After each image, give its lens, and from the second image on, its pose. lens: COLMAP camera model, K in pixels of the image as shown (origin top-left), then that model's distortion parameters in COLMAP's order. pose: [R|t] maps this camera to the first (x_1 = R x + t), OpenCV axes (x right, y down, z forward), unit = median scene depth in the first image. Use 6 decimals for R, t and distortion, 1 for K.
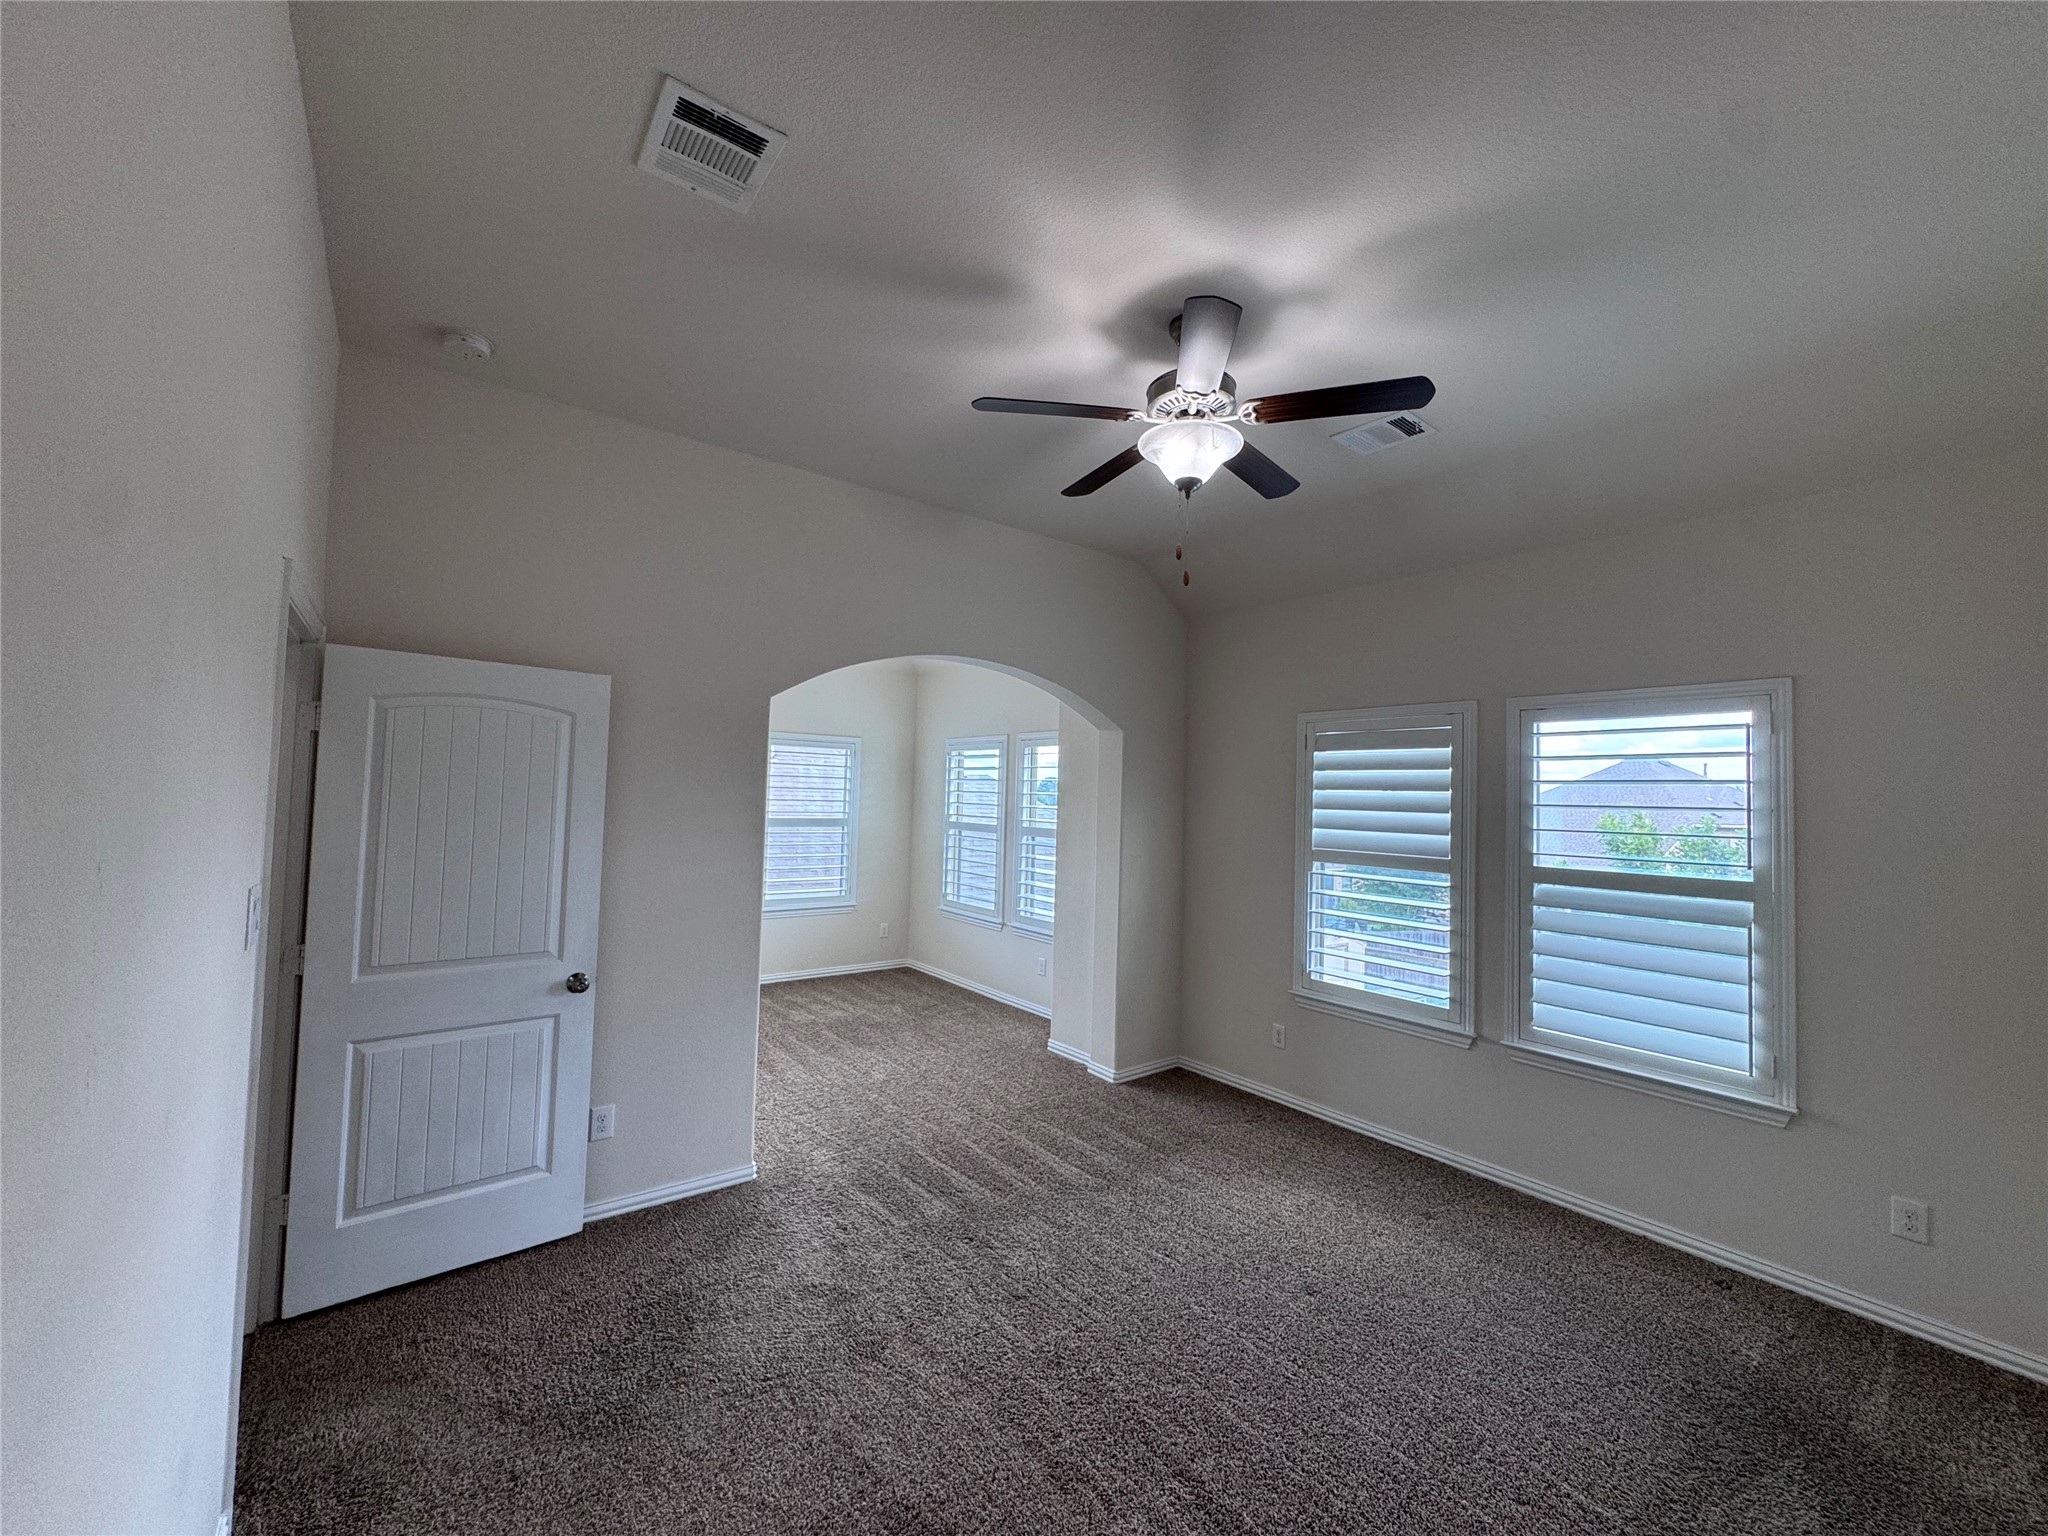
lens RADIAL K [[823.8, 0, 1029.7], [0, 823.8, 765.8], [0, 0, 1]] dist [-0.000832, -0.000234]
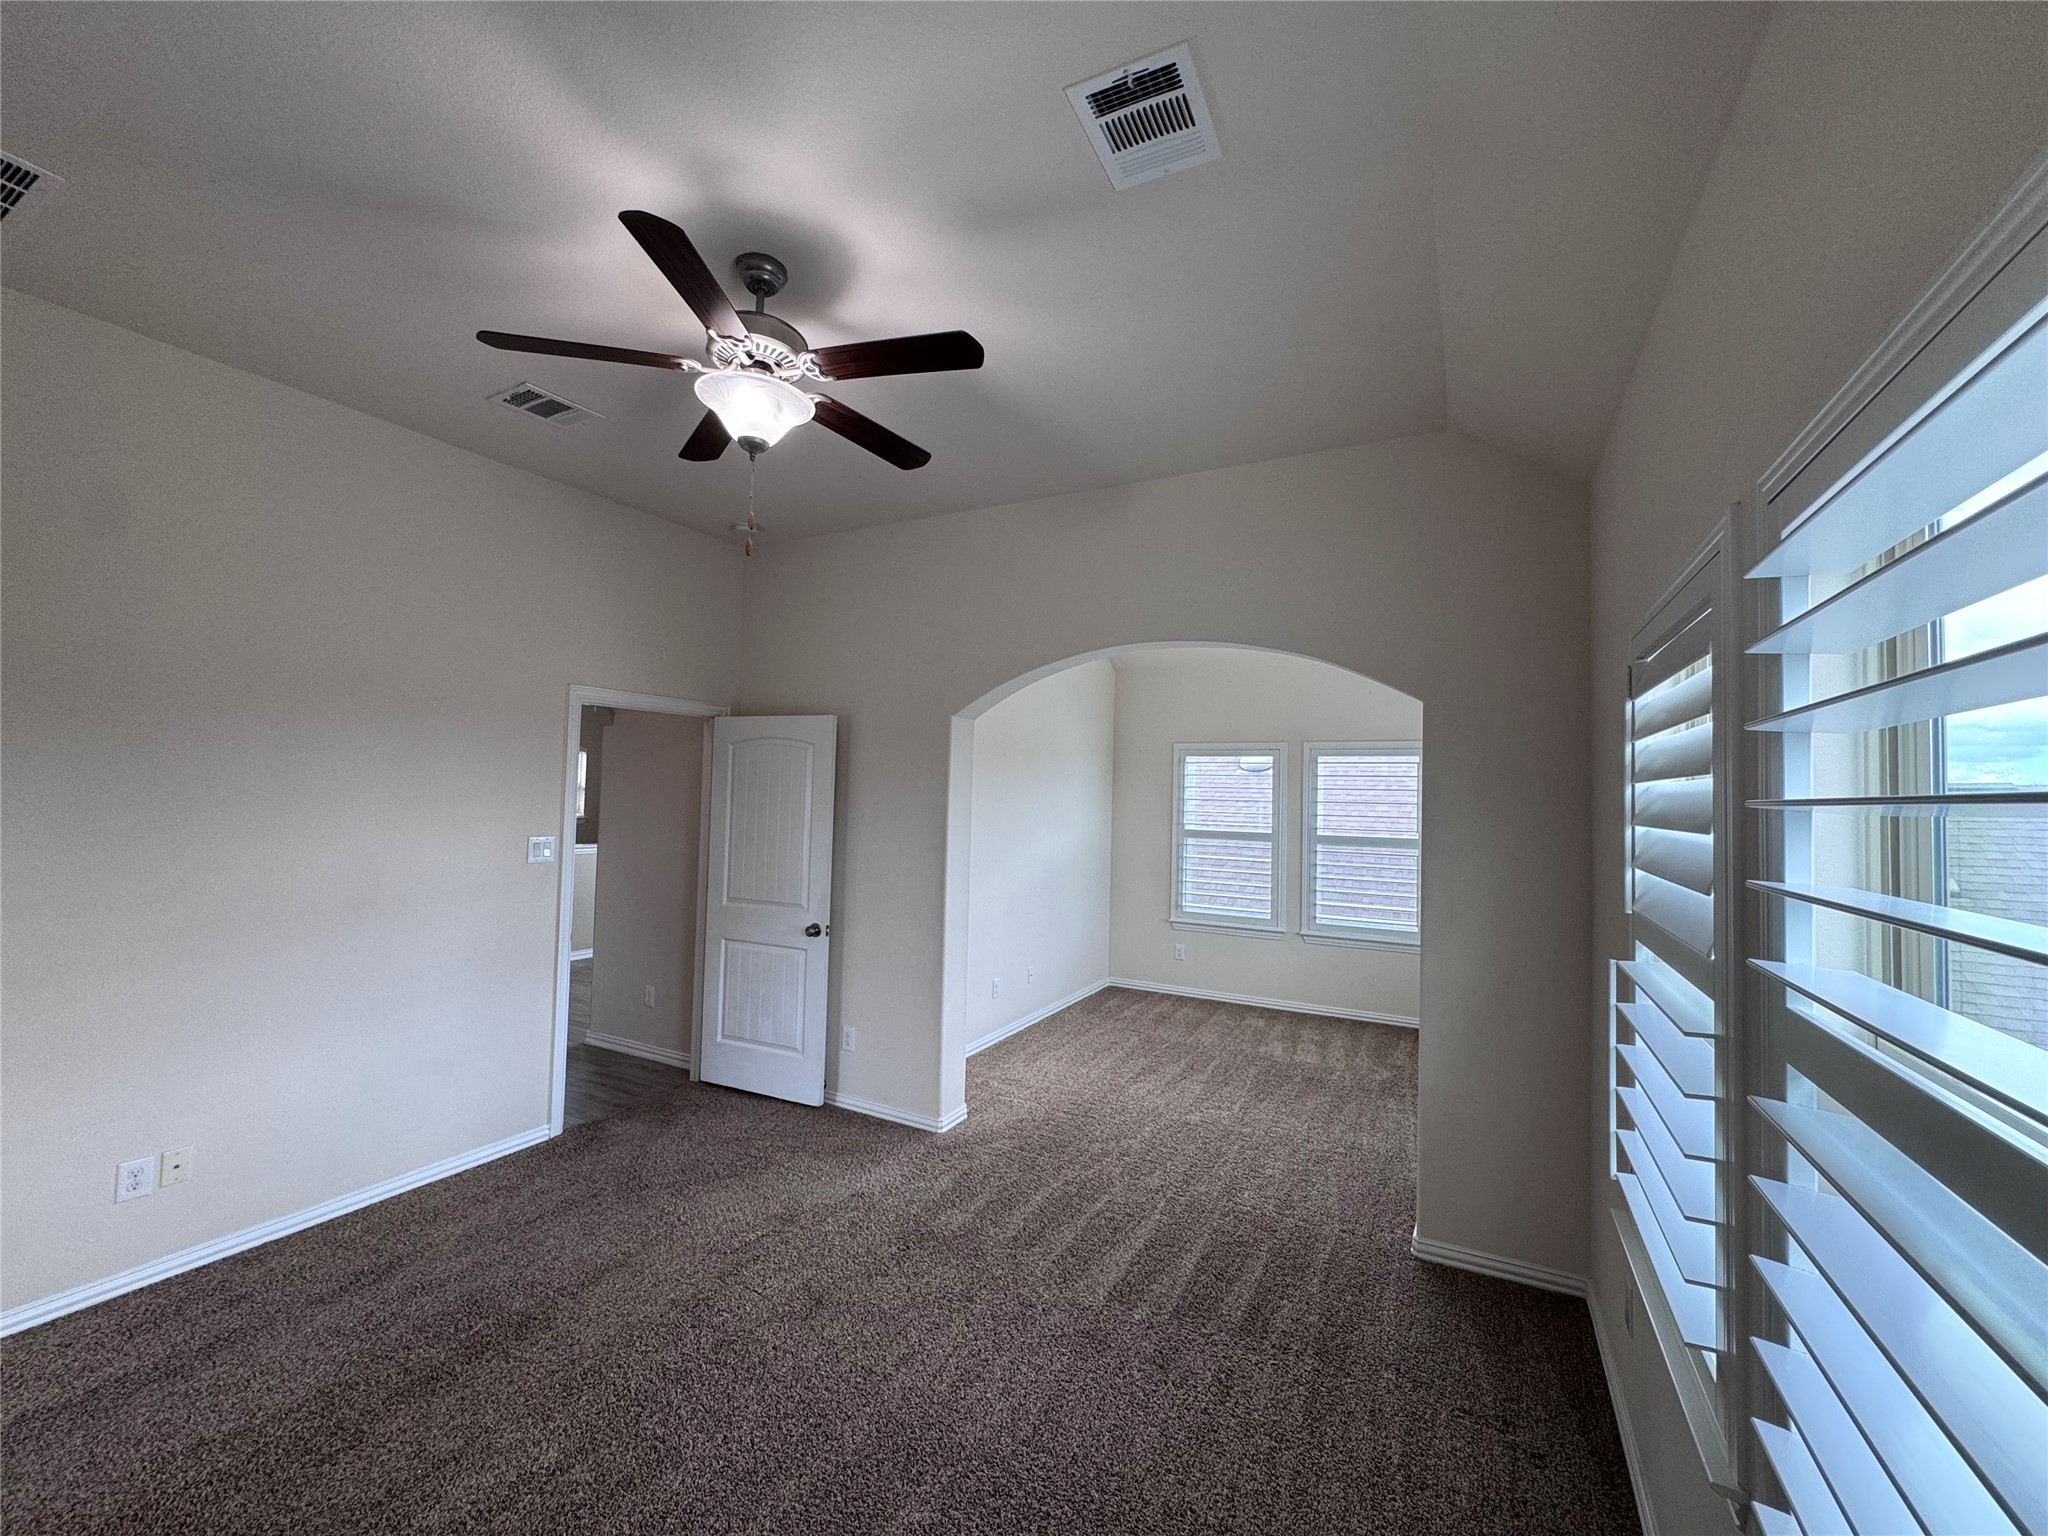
lens RADIAL K [[823.8, 0, 1018.0], [0, 823.8, 767.1], [0, 0, 1]] dist [-0.000832, -0.000234]
pose [[0.407038, -0.047789, -0.912160, 0.829934], [0.020482, 0.998857, -0.043191, 0.043261], [0.913182, -0.001103, 0.407551, 0.663239]]
